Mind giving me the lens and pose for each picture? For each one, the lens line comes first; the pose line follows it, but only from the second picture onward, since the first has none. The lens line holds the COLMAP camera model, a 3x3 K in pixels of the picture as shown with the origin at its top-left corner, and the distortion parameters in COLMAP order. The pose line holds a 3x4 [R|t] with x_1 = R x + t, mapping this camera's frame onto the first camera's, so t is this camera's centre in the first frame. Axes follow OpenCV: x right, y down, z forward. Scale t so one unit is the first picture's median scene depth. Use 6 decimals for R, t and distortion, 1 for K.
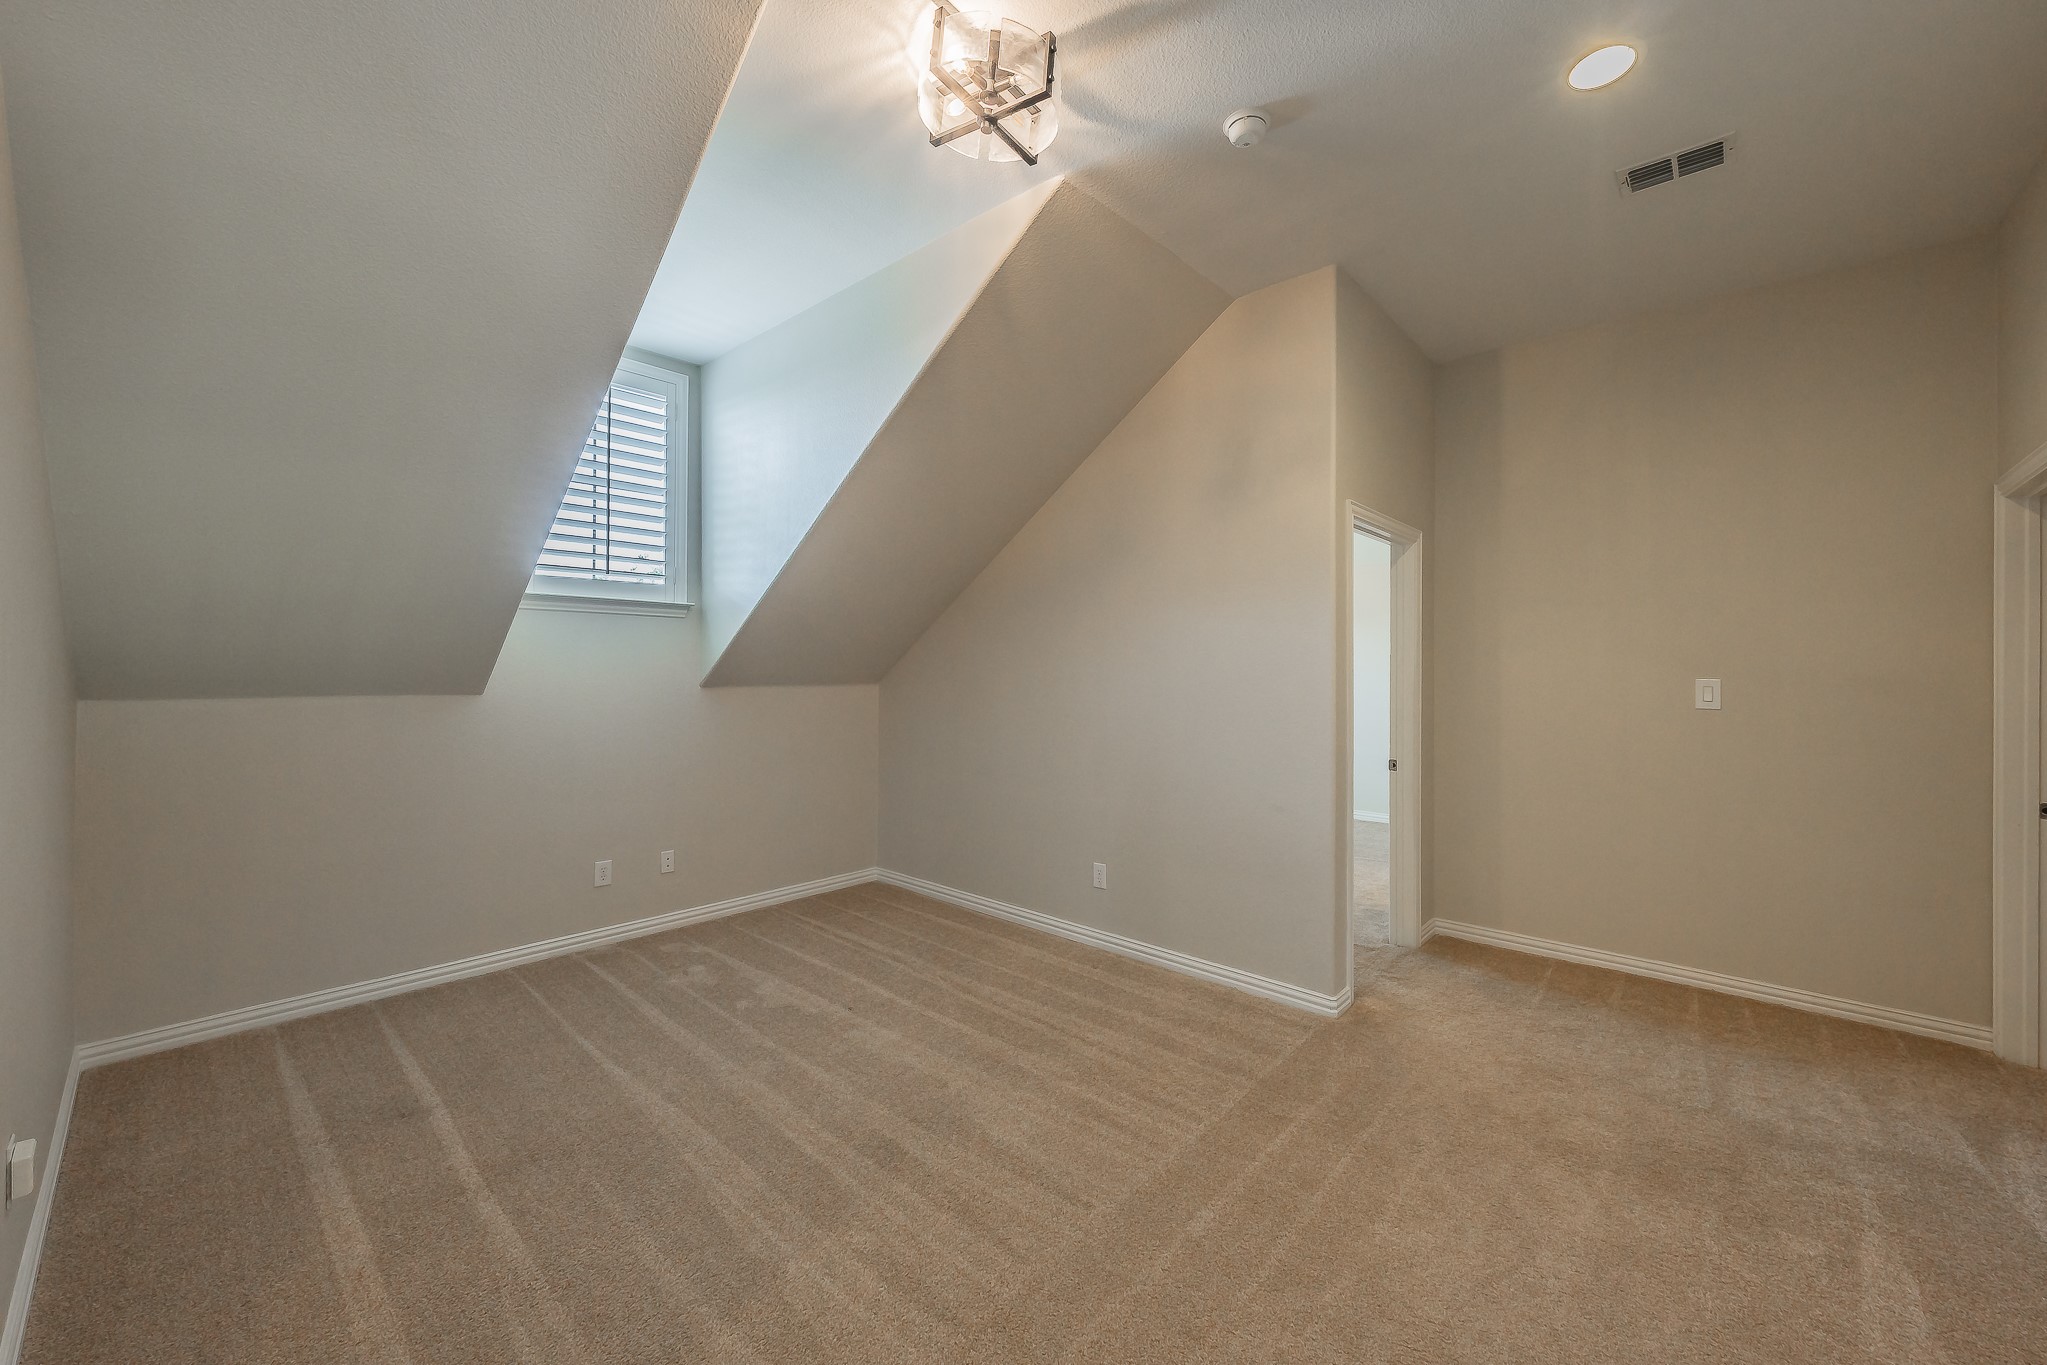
lens RADIAL K [[761.0, 0, 1040.9], [0, 761.0, 676.6], [0, 0, 1]] dist [0.001585, 0.000242]
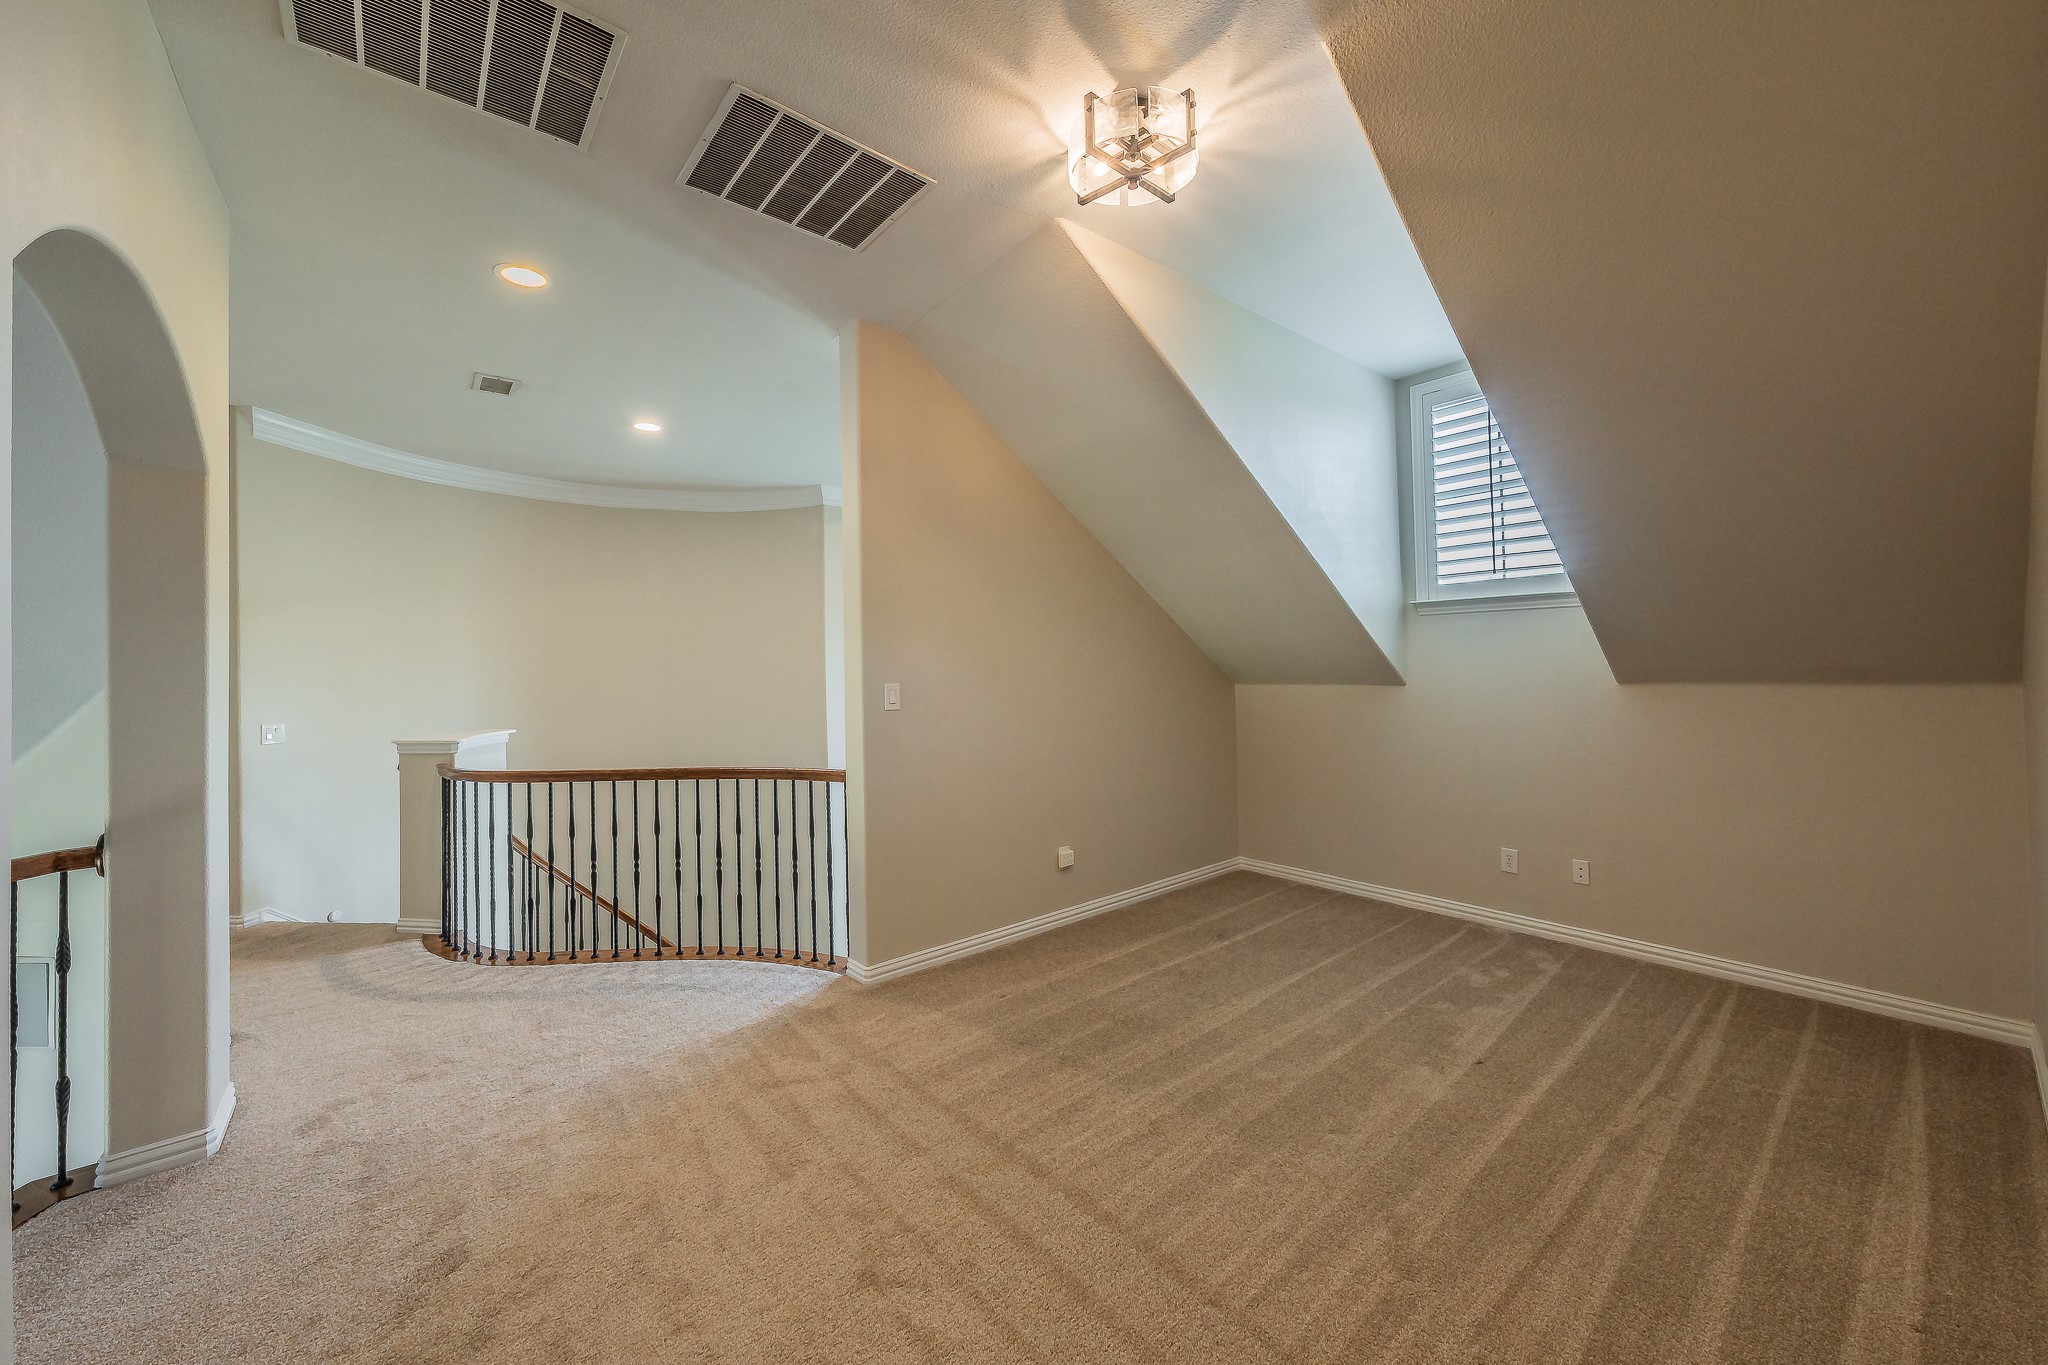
lens RADIAL K [[761.4, 0, 1040.7], [0, 761.4, 675.3], [0, 0, 1]] dist [0.001585, 0.000242]
pose [[-0.143099, 0.010071, -0.989657, 0.589350], [0.021078, 0.999752, 0.007125, -0.016839], [0.989484, -0.019841, -0.143276, 0.564535]]
